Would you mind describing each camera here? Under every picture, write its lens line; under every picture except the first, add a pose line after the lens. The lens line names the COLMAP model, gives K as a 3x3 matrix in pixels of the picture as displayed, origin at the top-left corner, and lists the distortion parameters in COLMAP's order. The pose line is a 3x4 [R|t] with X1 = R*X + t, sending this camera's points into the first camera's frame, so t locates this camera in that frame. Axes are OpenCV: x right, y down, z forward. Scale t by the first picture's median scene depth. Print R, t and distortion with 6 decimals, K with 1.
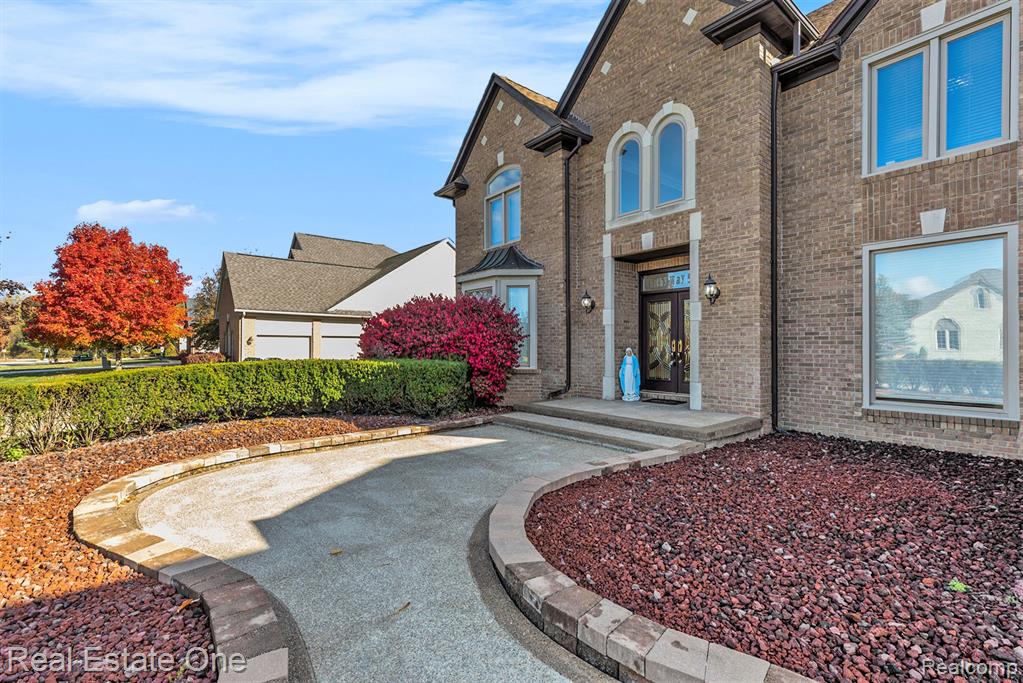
lens RADIAL K [[433.7, 0, 511.5], [0, 433.7, 341.5], [0, 0, 1]] dist [-0.002016, 0.000238]
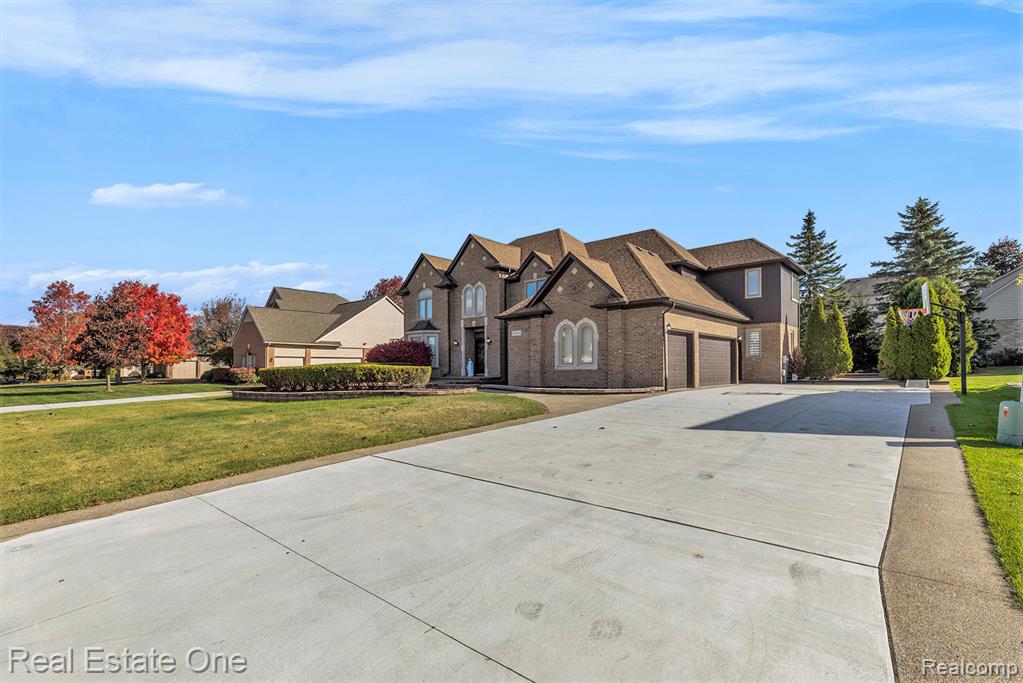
lens RADIAL K [[433.7, 0, 511.5], [0, 433.7, 341.5], [0, 0, 1]] dist [-0.002016, 0.000238]
pose [[0.979555, 0.001403, 0.201172, -0.040934], [0.009470, 0.998546, -0.053076, 0.054416], [-0.200954, 0.053896, 0.978117, -1.826146]]
